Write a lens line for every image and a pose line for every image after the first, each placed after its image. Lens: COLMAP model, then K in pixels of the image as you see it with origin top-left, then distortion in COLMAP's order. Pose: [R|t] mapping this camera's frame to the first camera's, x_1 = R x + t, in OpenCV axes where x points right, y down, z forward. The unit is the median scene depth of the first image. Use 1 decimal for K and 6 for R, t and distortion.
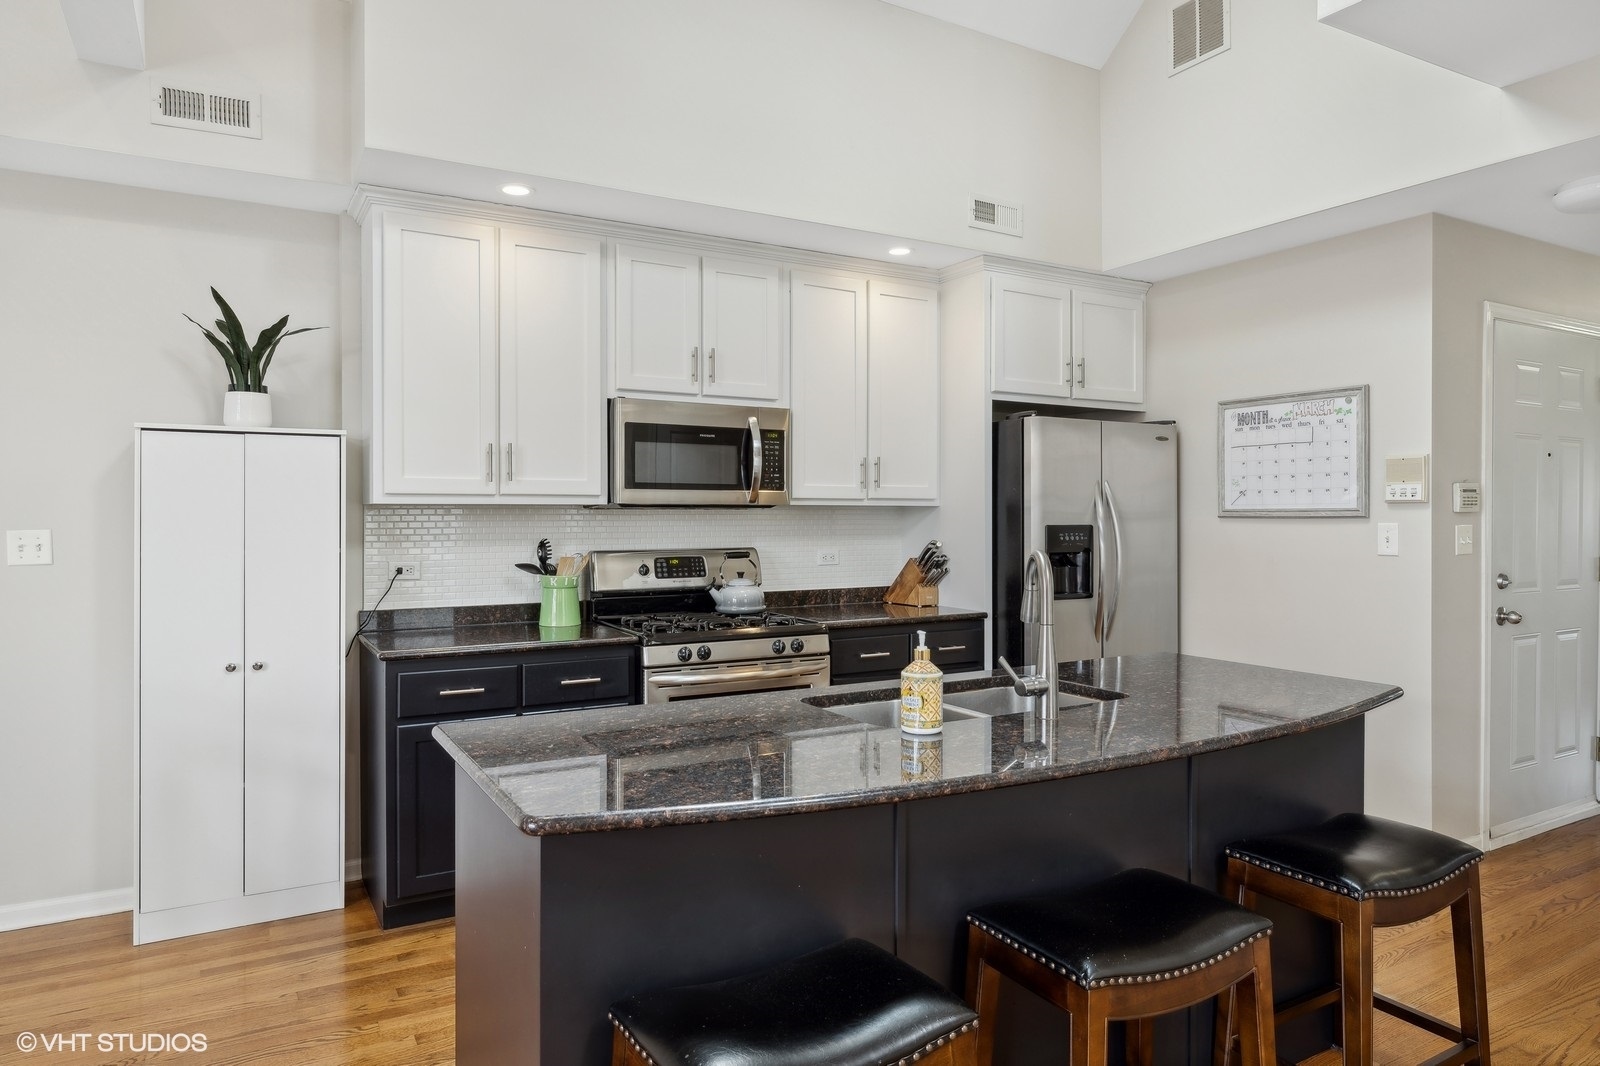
lens RADIAL K [[993.0, 0, 795.3], [0, 993.0, 521.8], [0, 0, 1]] dist [0.000912, -0.007714]
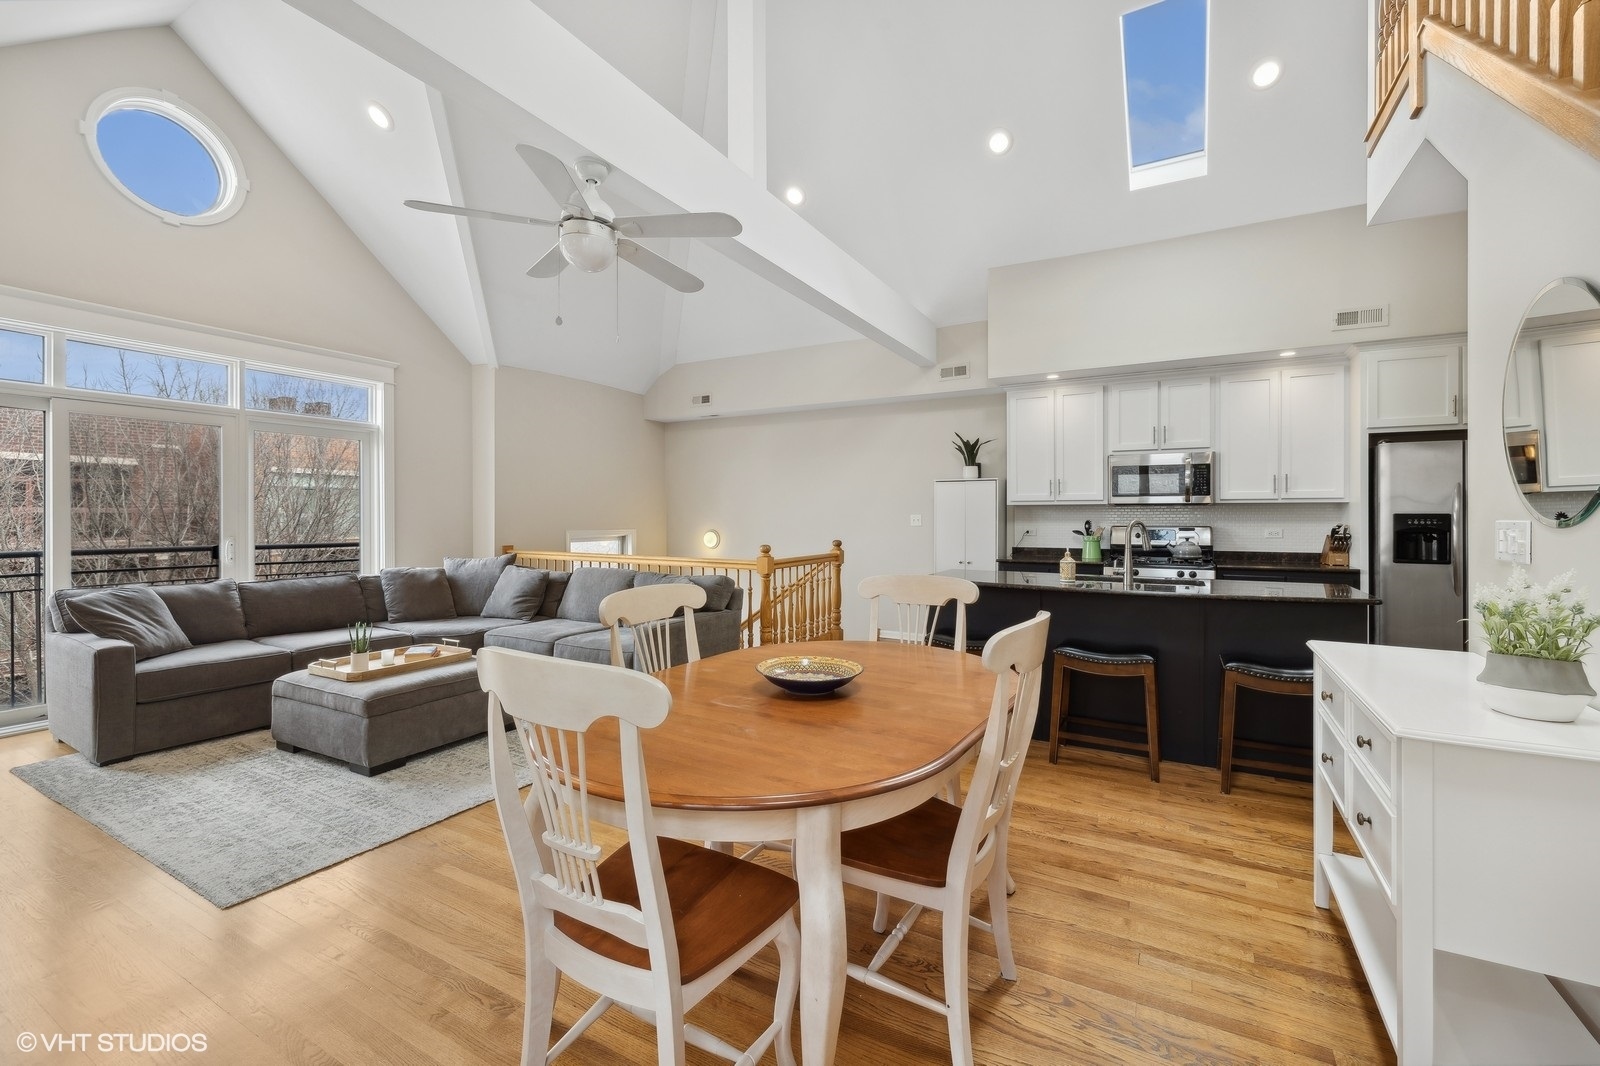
lens RADIAL K [[677.7, 0, 801.0], [0, 677.7, 515.2], [0, 0, 1]] dist [0.002906, -0.001274]
pose [[0.515882, 0.000379, -0.856660, 0.715354], [-0.005341, 0.999982, -0.002774, 0.014624], [0.856643, 0.006006, 0.515875, -0.340900]]
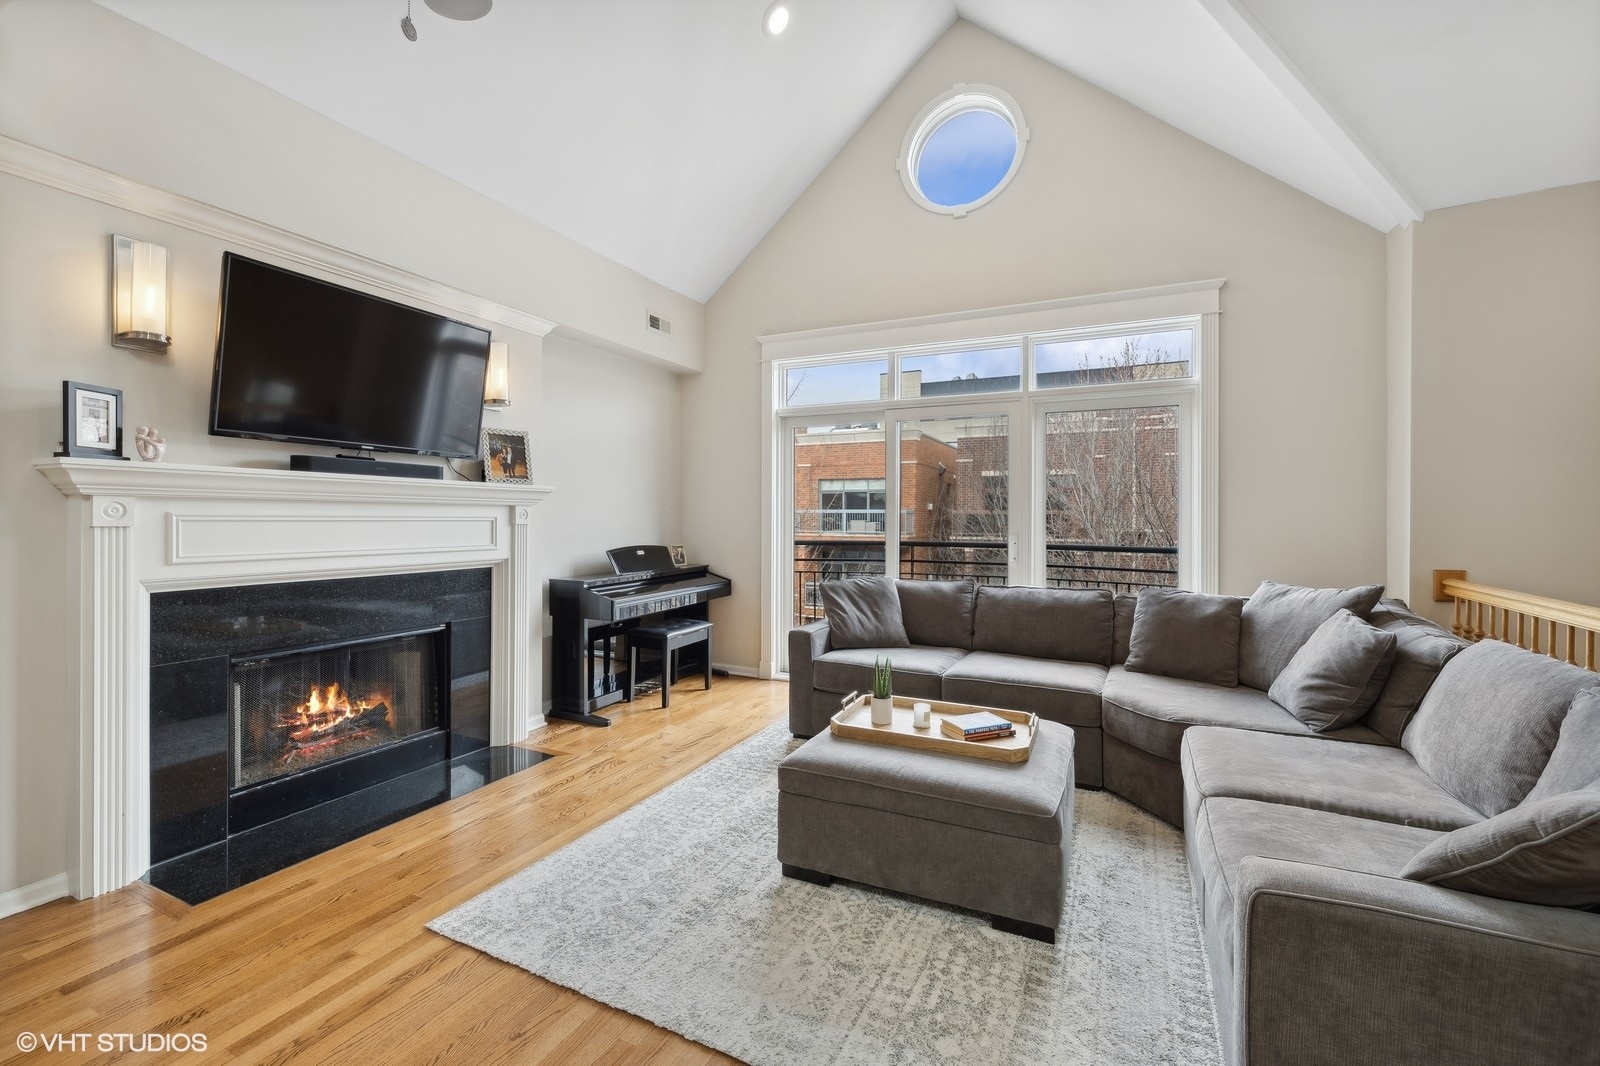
lens RADIAL K [[677.7, 0, 797.7], [0, 677.7, 519.9], [0, 0, 1]] dist [0.002906, -0.001274]
pose [[-0.826968, 0.000357, -0.562249, 0.040345], [-0.005679, 0.999943, 0.008988, 0.024405], [0.562220, 0.010626, -0.826919, 0.130344]]
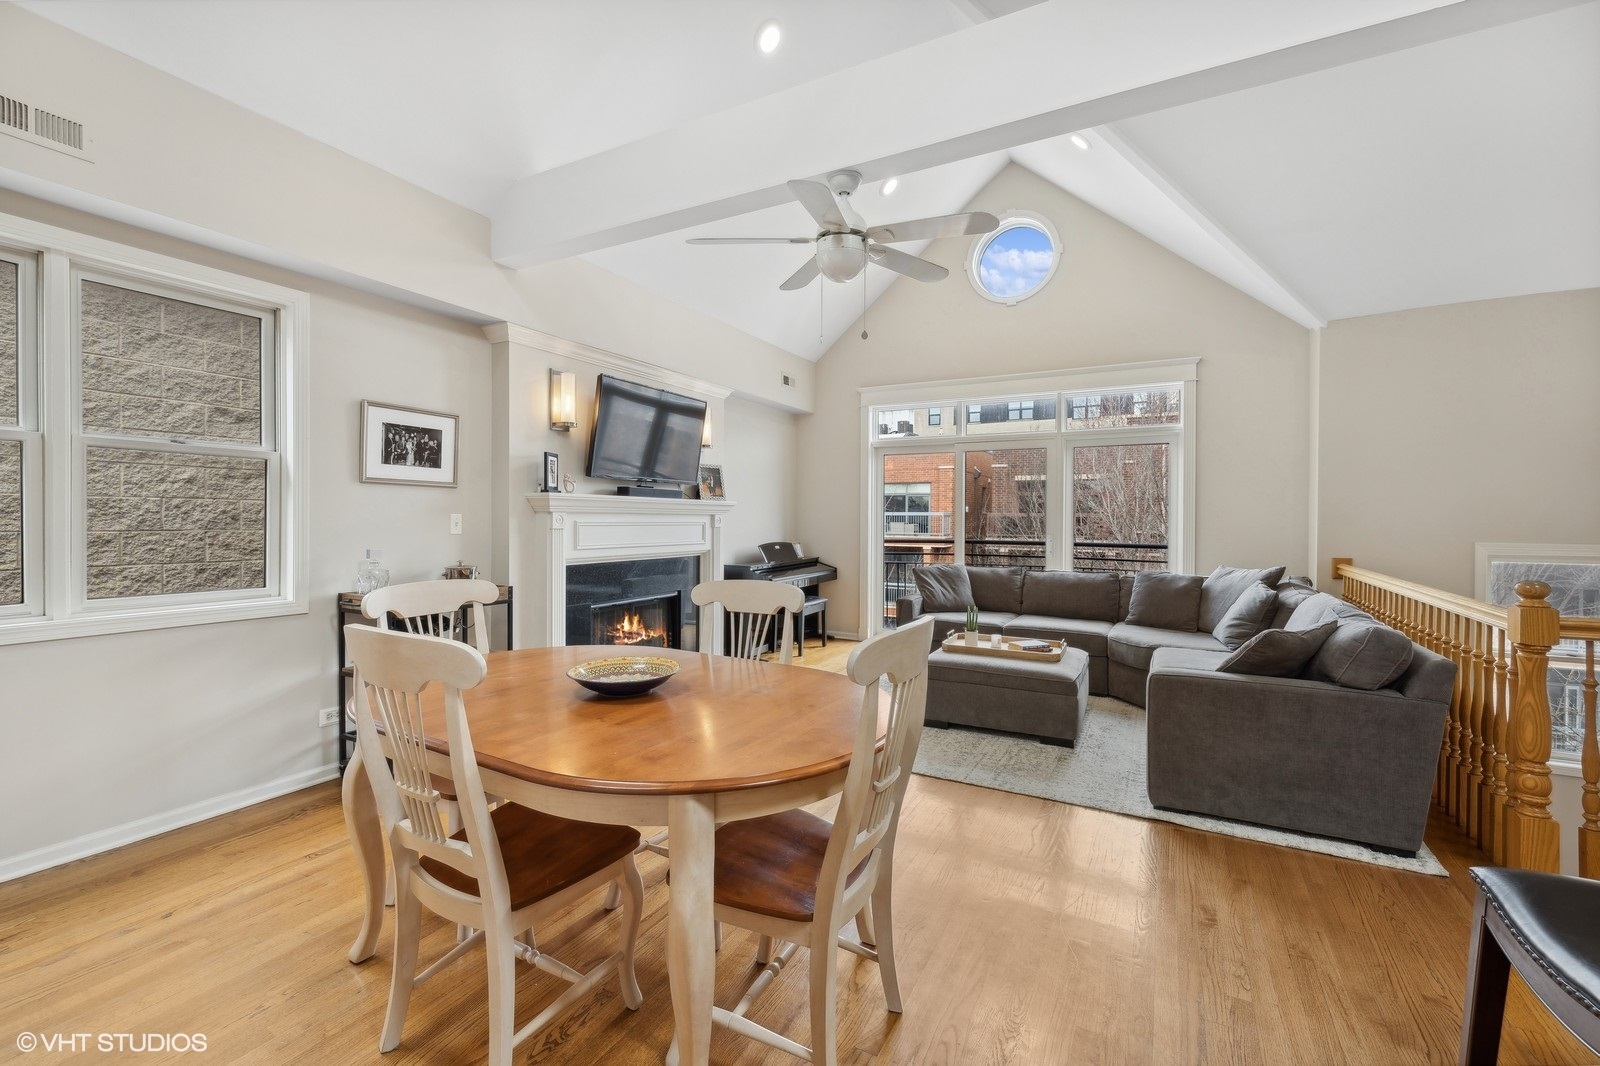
lens RADIAL K [[677.7, 0, 797.1], [0, 677.7, 525.6], [0, 0, 1]] dist [0.002906, -0.001274]
pose [[-0.850550, 0.002774, -0.525887, 0.431815], [-0.006465, 0.999855, 0.015730, 0.014739], [0.525855, 0.016779, -0.850409, 0.425923]]
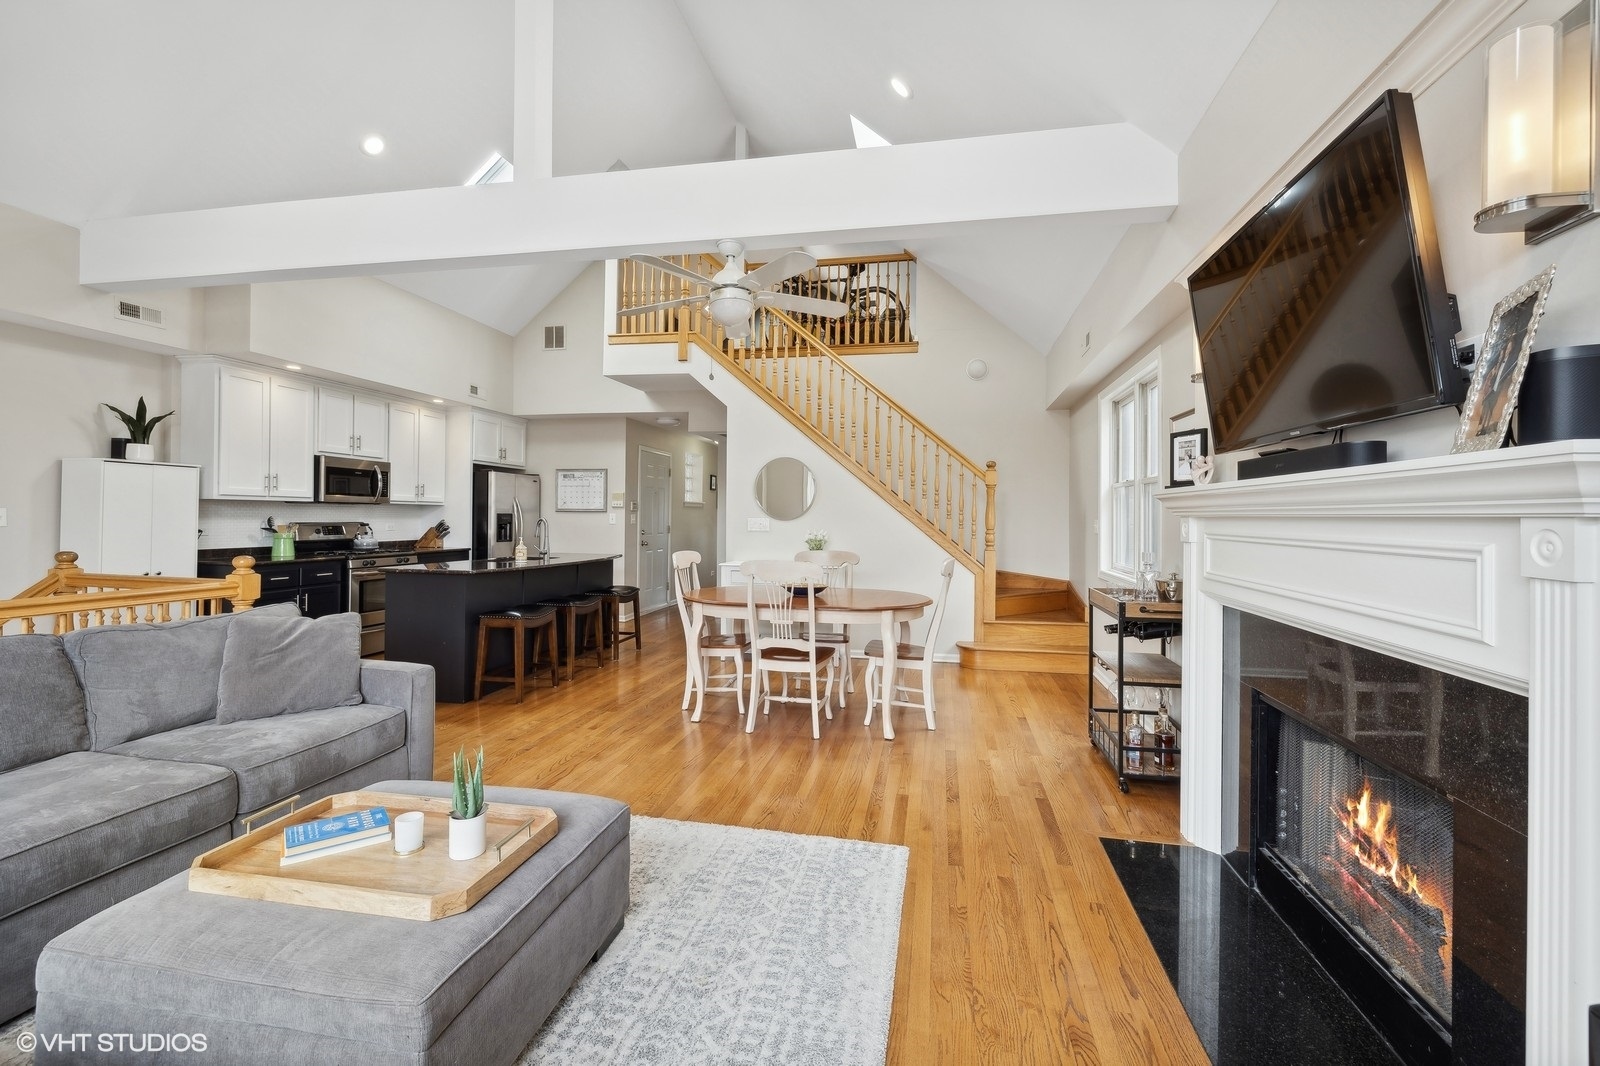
lens RADIAL K [[677.7, 0, 799.9], [0, 677.7, 515.0], [0, 0, 1]] dist [0.002906, -0.001274]
pose [[0.659763, 0.009591, 0.751412, -0.594317], [-0.005404, 0.999953, -0.008019, 0.018995], [-0.751454, 0.001230, 0.659784, -0.820617]]
